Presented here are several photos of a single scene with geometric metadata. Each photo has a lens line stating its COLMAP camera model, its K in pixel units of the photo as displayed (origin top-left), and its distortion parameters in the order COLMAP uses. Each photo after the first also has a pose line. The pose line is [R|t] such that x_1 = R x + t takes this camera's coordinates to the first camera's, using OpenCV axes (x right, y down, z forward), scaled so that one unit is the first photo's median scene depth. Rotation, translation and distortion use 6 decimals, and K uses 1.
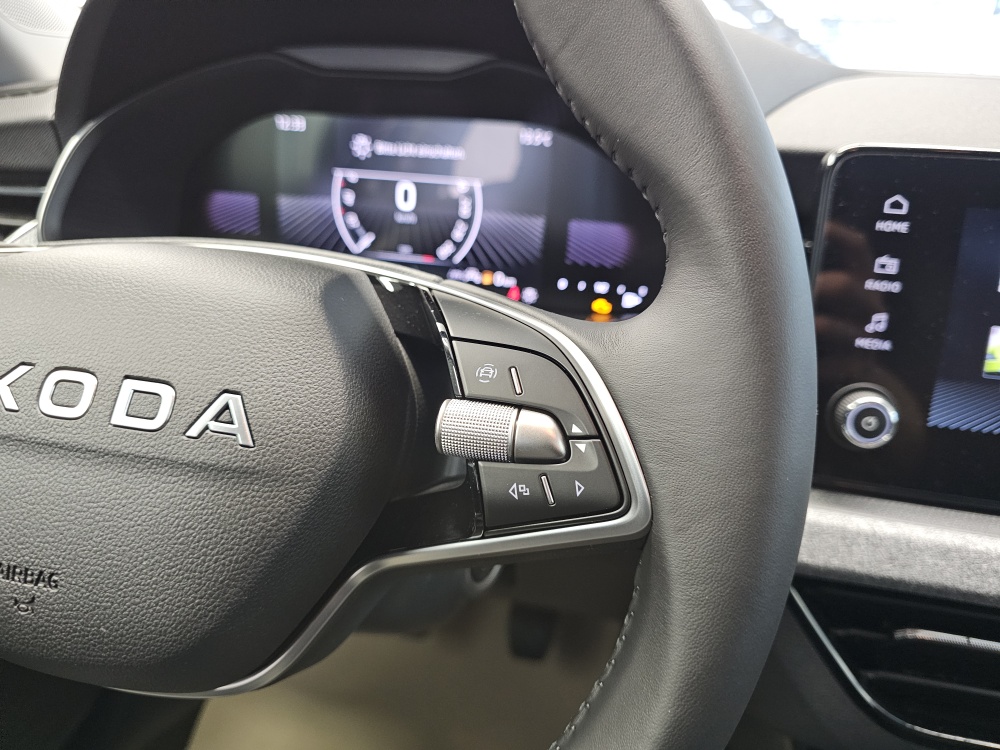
lens RADIAL K [[677.6, 0, 515.2], [0, 677.6, 372.9], [0, 0, 1]] dist [0.004549, -0.044117]
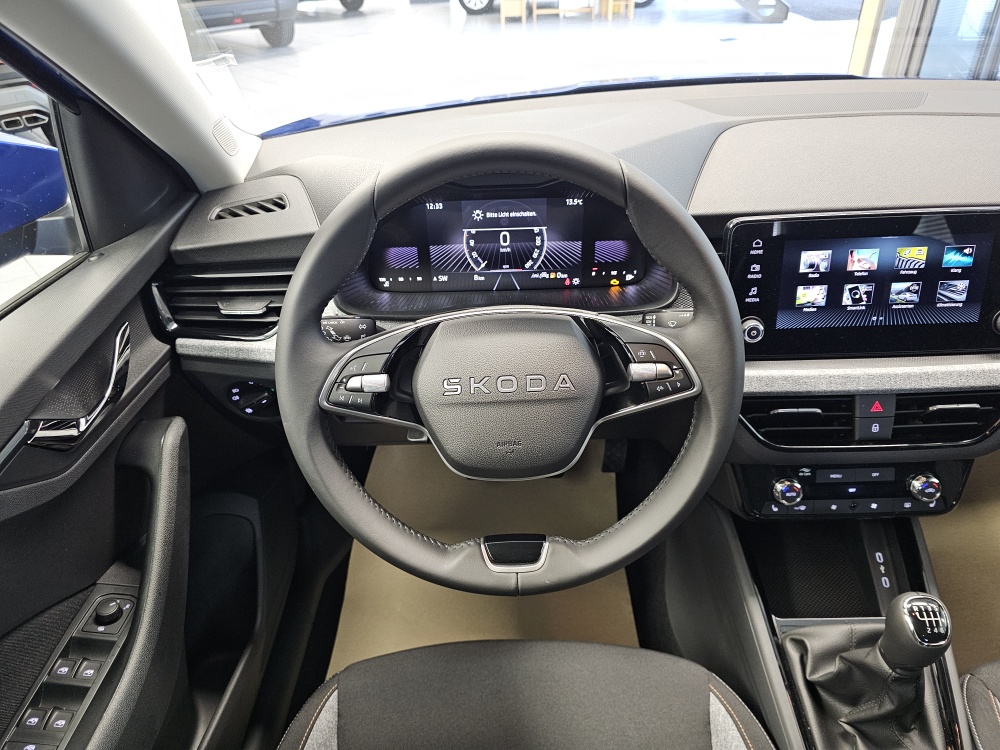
lens RADIAL K [[723.6, 0, 500.0], [0, 723.6, 375.0], [0, 0, 1]] dist [0.057127, -0.068542]
pose [[0.969887, -0.184223, 0.159312, -0.810440], [0.149689, 0.966874, 0.206756, -0.456786], [-0.192124, -0.176683, 0.965335, -1.387945]]
